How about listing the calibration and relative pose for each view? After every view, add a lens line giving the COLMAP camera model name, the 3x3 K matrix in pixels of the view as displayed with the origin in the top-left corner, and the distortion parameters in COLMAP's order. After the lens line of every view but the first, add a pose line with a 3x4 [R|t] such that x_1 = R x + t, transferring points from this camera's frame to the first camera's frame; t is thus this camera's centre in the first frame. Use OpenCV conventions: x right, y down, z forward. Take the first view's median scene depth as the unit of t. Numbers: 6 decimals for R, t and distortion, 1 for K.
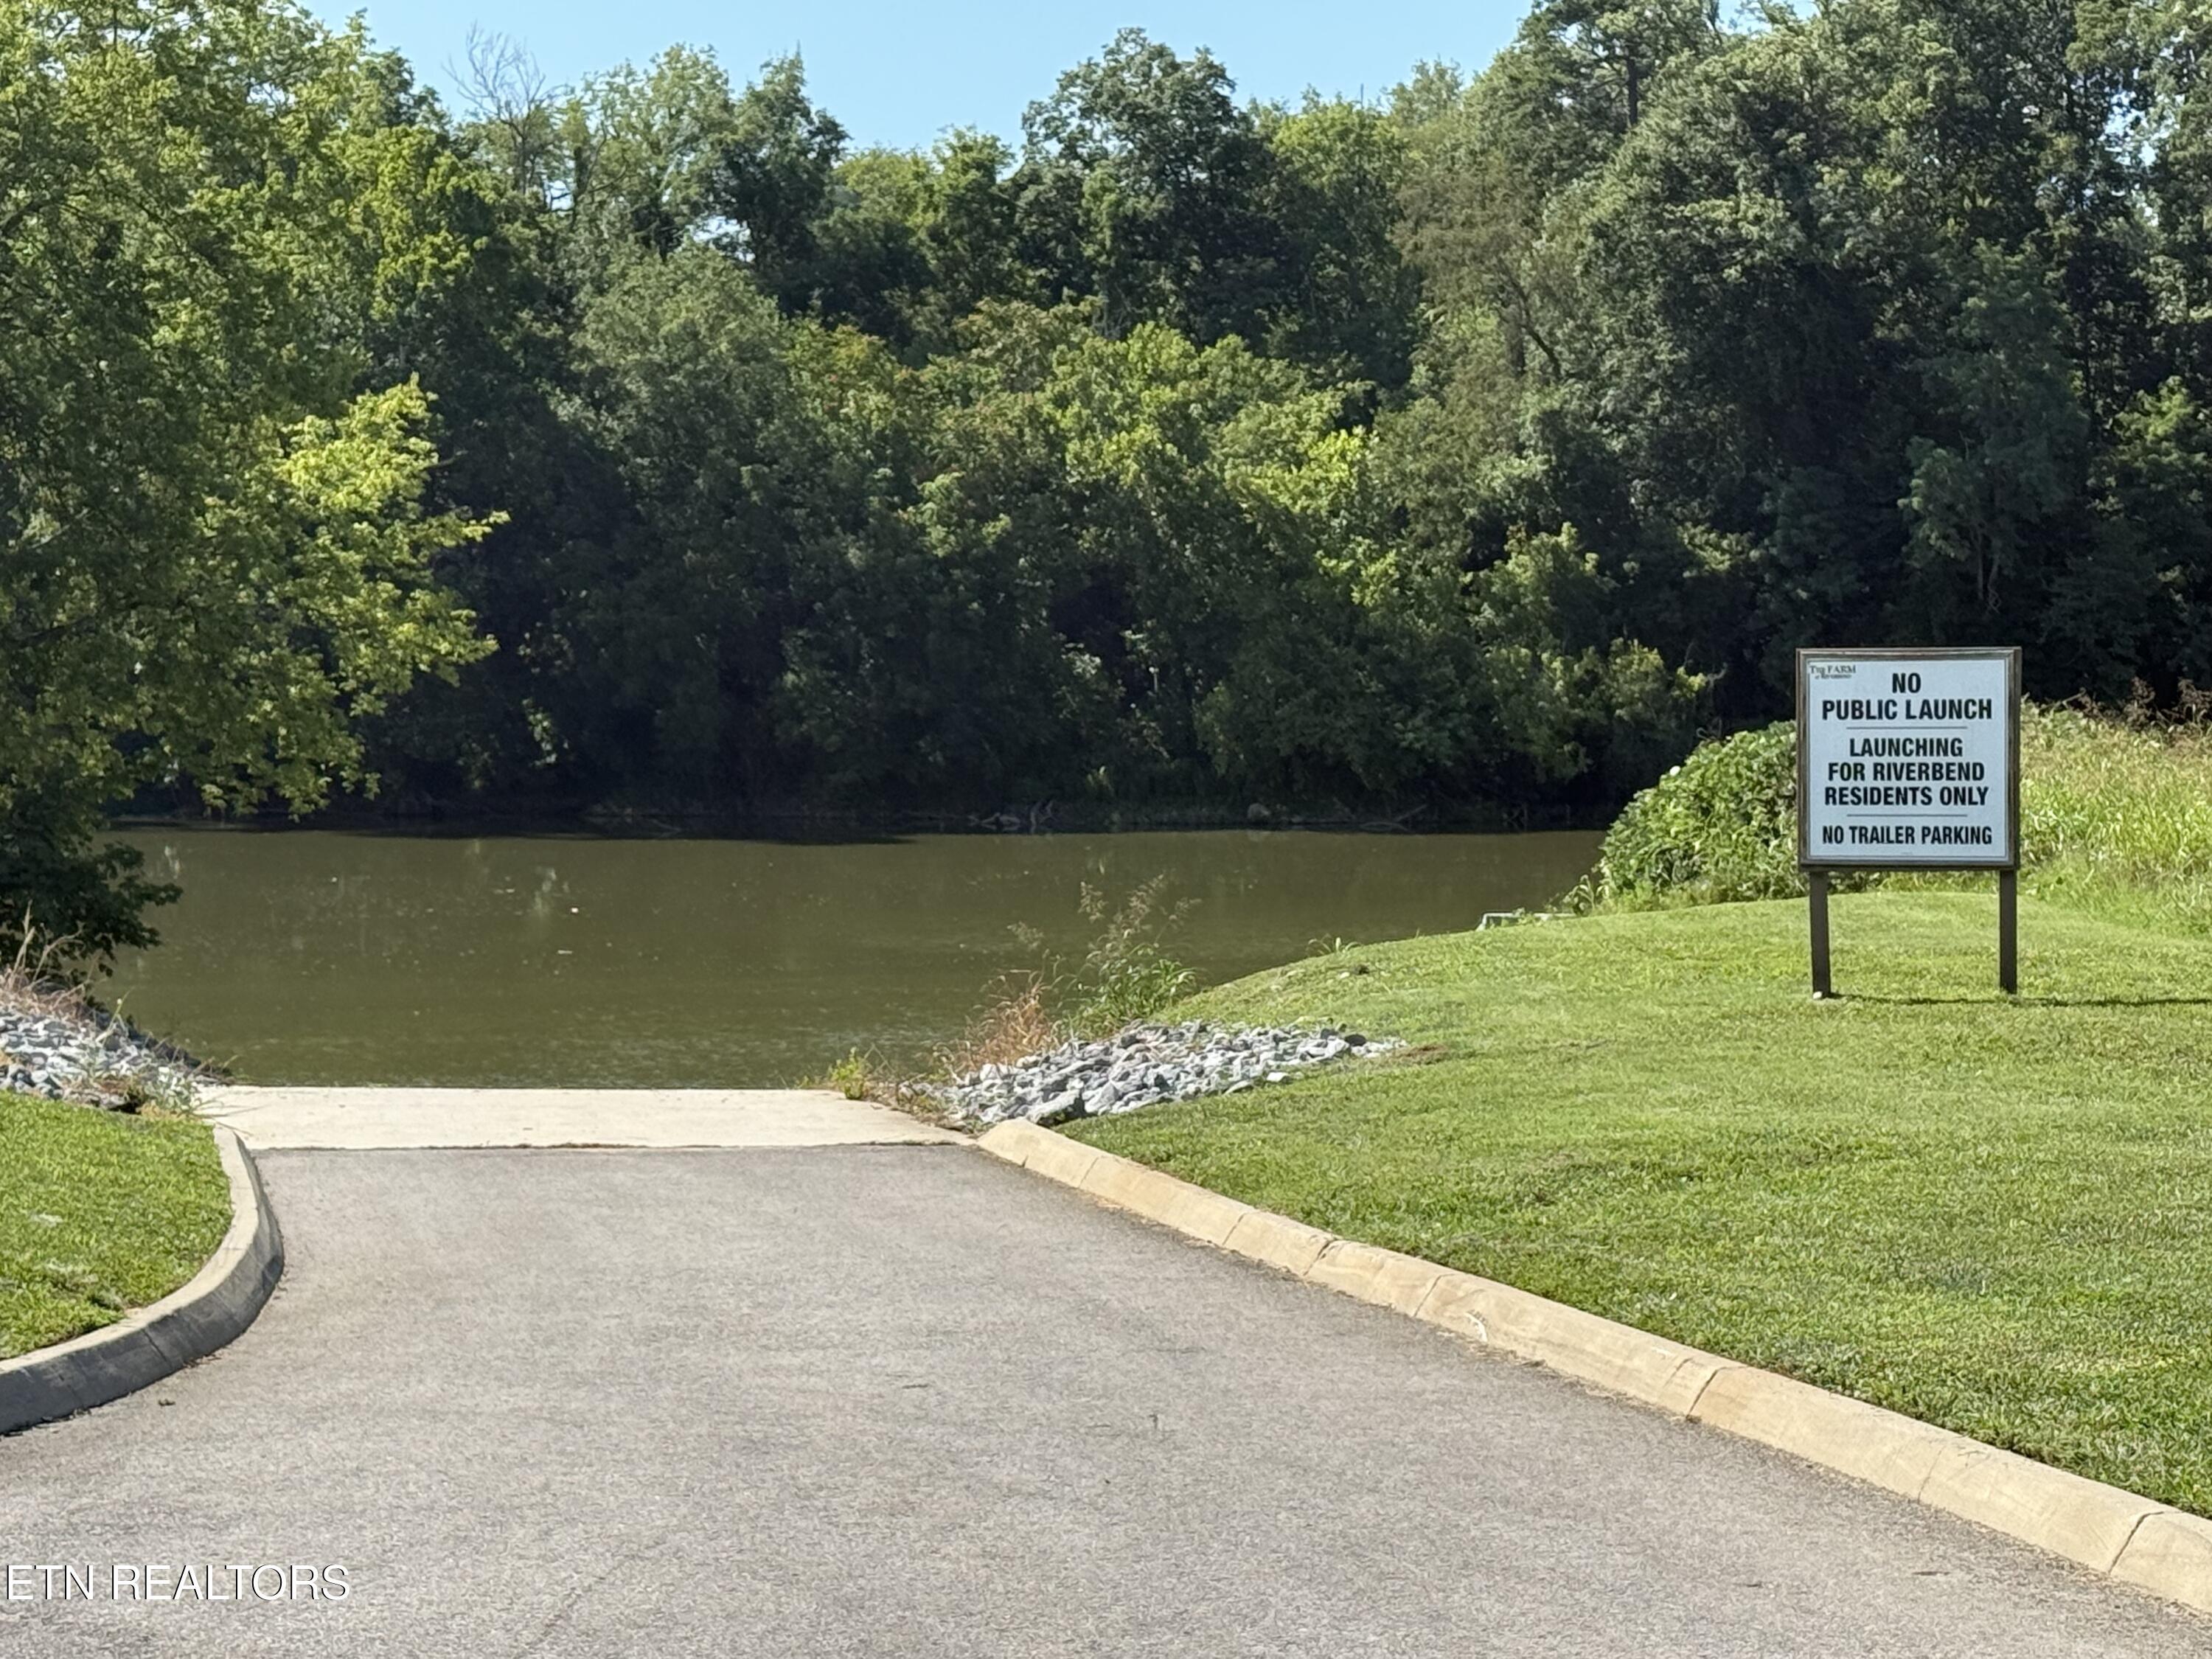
lens RADIAL K [[4898.8, 0, 1105.8], [0, 4898.8, 829.0], [0, 0, 1]] dist [0.096458, 0.000000]
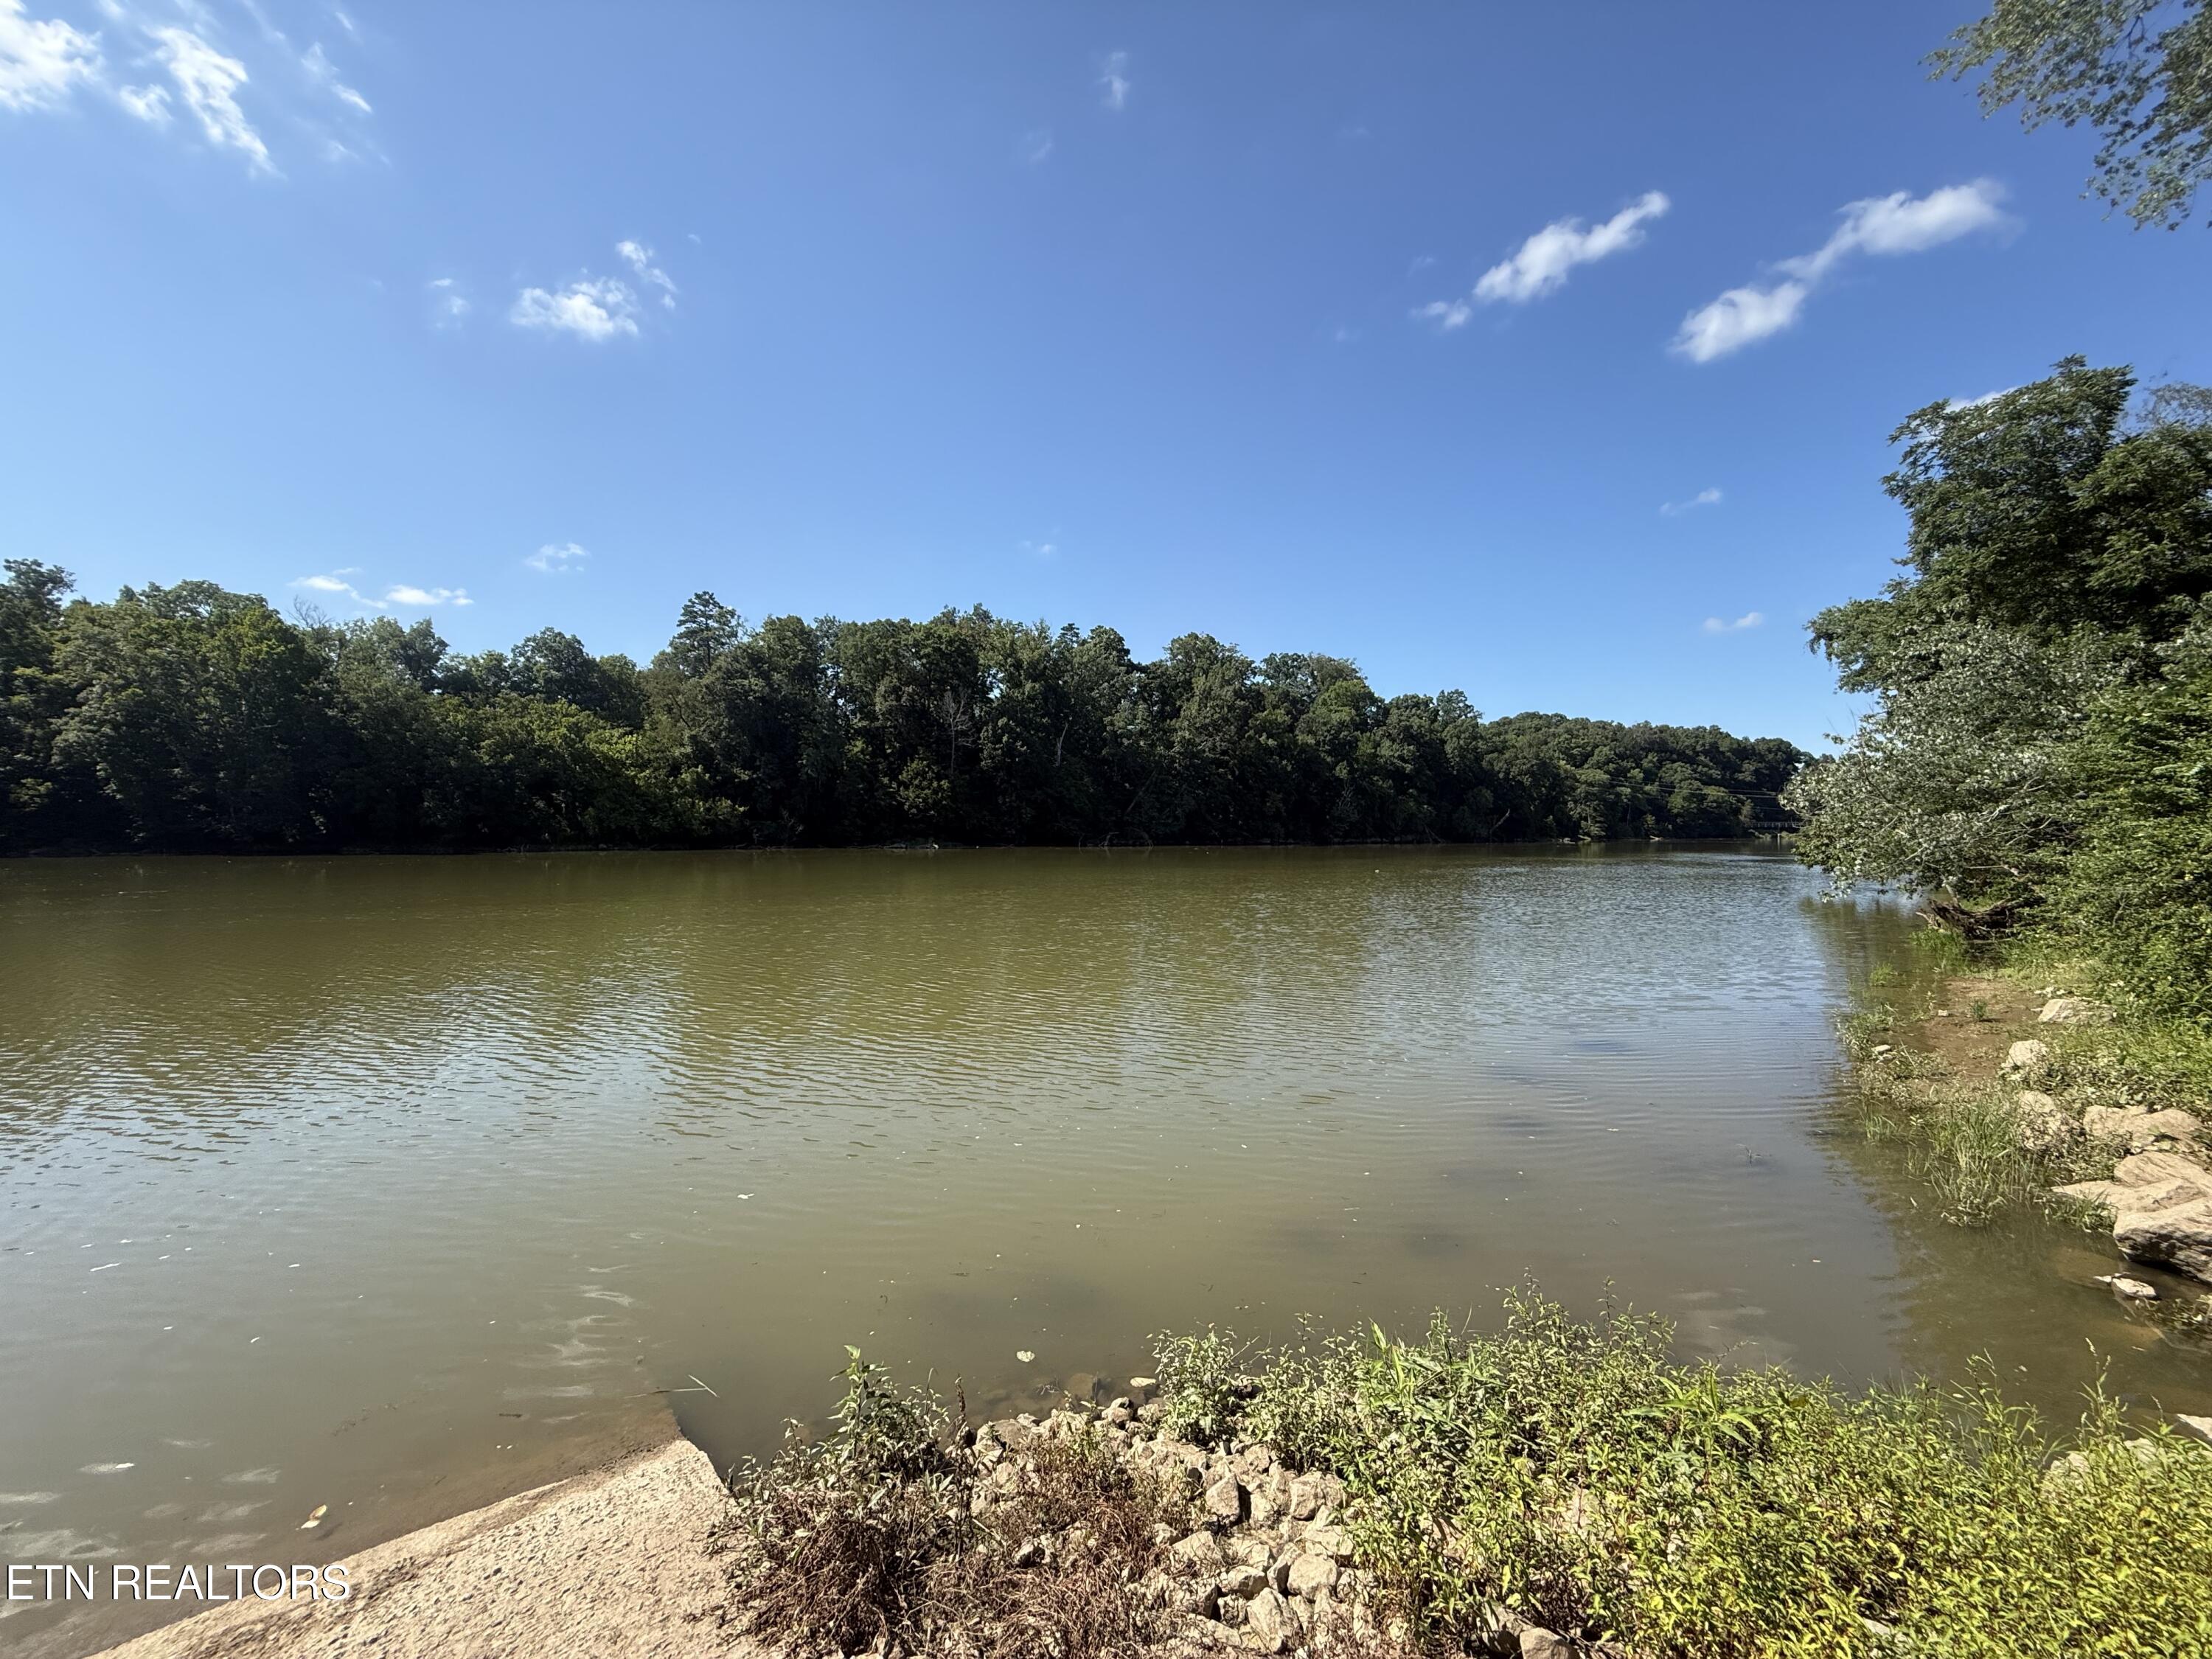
lens RADIAL K [[889.2, 0, 1104.6], [0, 889.2, 824.9], [0, 0, 1]] dist [-0.000104, -0.000015]
pose [[0.829656, 0.002928, 0.558268, -0.022736], [0.023380, 0.998927, -0.039986, 0.013728], [-0.557786, 0.046227, 0.828697, 0.302462]]
